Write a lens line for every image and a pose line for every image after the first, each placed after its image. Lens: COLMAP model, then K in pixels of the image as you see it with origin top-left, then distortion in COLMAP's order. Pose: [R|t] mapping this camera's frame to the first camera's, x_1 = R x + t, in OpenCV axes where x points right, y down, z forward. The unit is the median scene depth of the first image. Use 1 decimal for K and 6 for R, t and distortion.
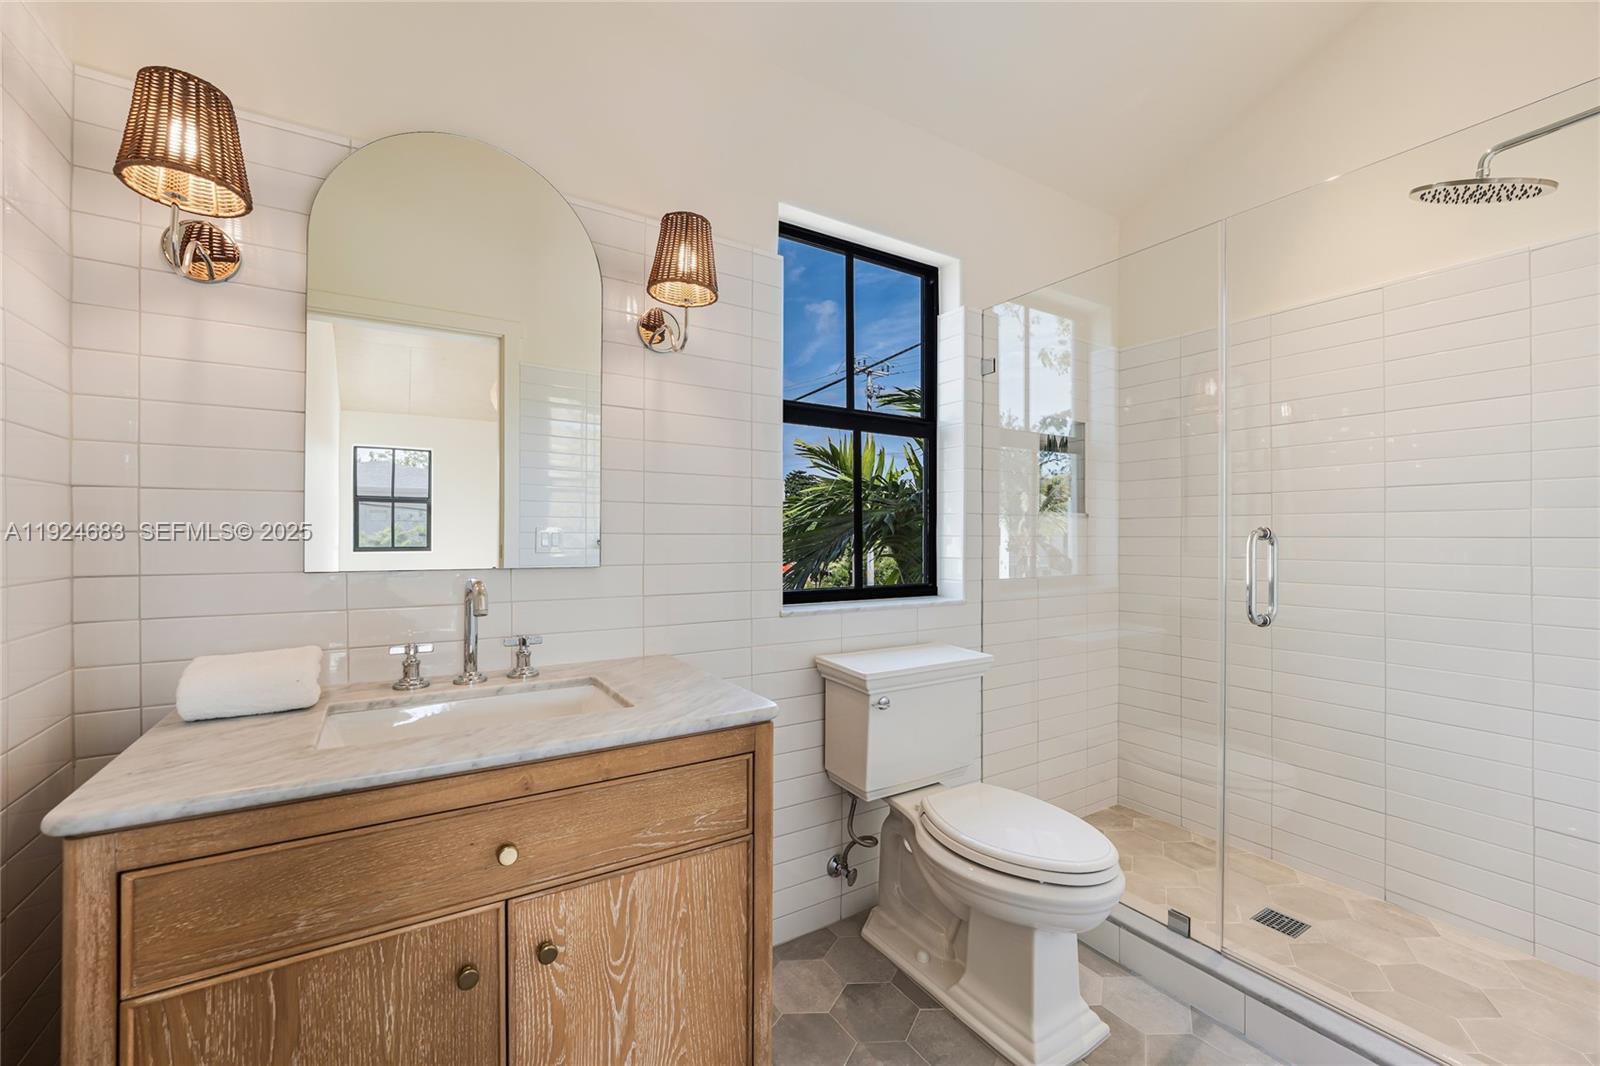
lens RADIAL K [[637.2, 0, 800.0], [0, 637.2, 533.0], [0, 0, 1]] dist [0.000861, 0.000169]
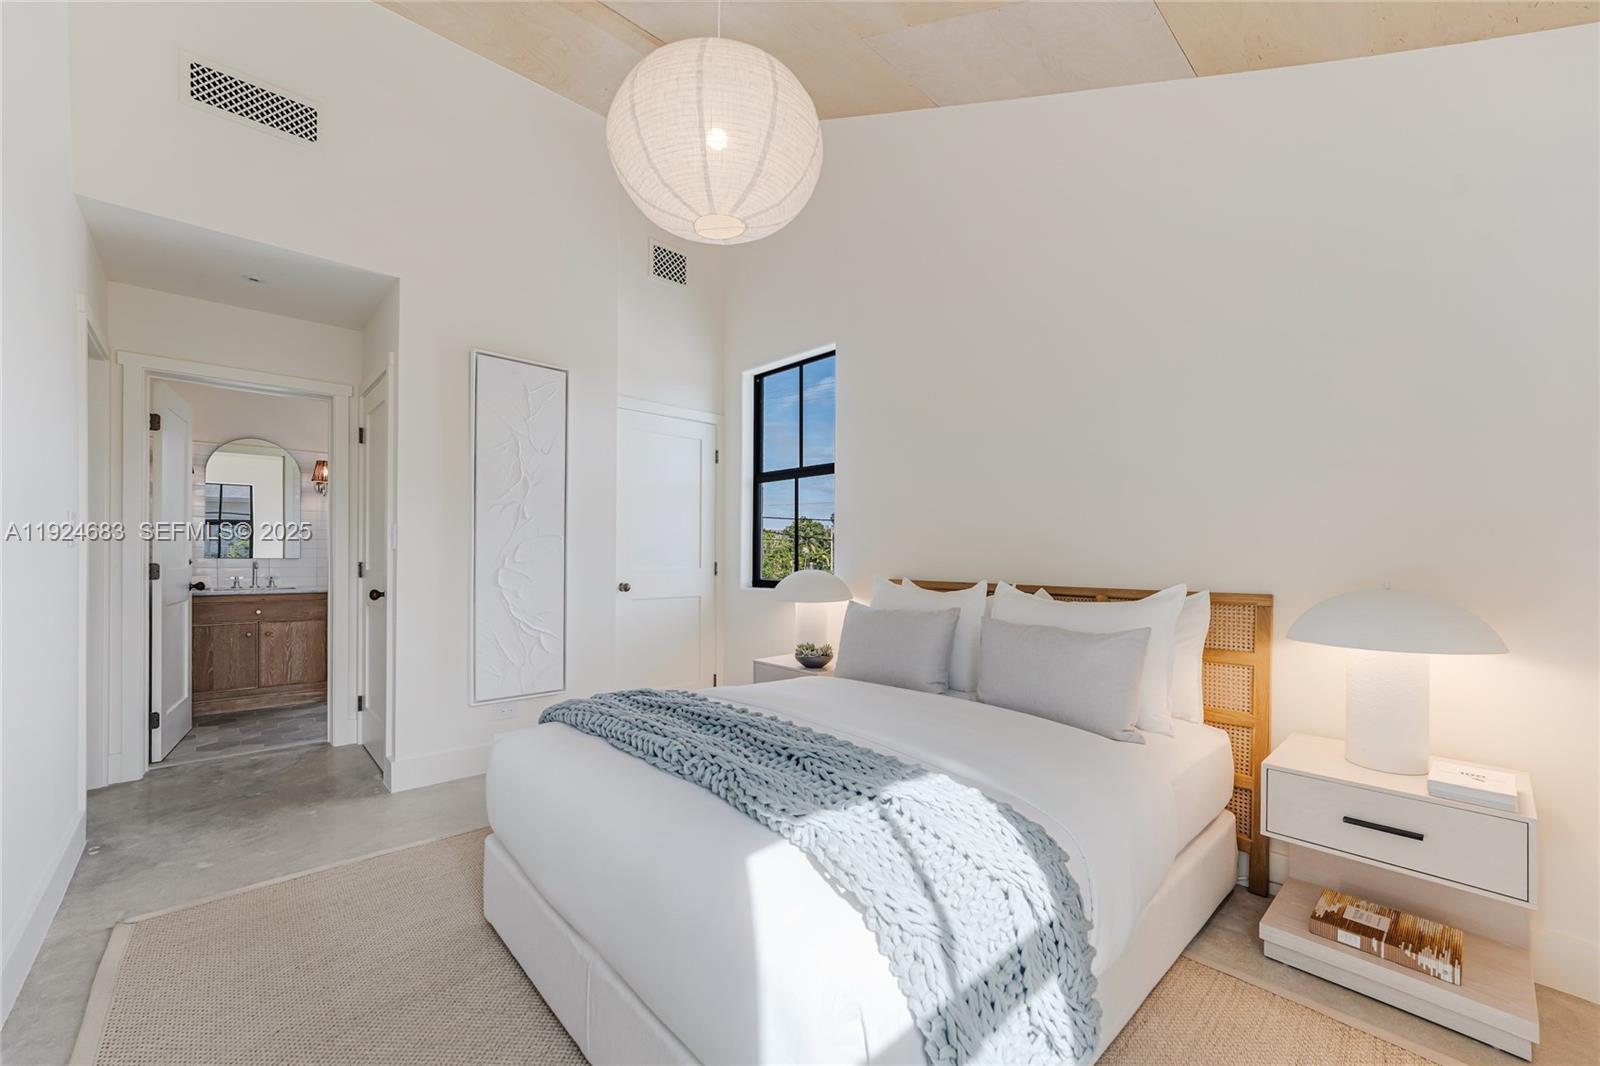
lens RADIAL K [[637.2, 0, 800.0], [0, 637.2, 533.0], [0, 0, 1]] dist [0.000861, 0.000169]
pose [[0.984262, -0.005011, 0.176644, 2.541994], [0.007312, 0.999897, -0.012380, -0.025512], [-0.176564, 0.013477, 0.984197, -4.188272]]
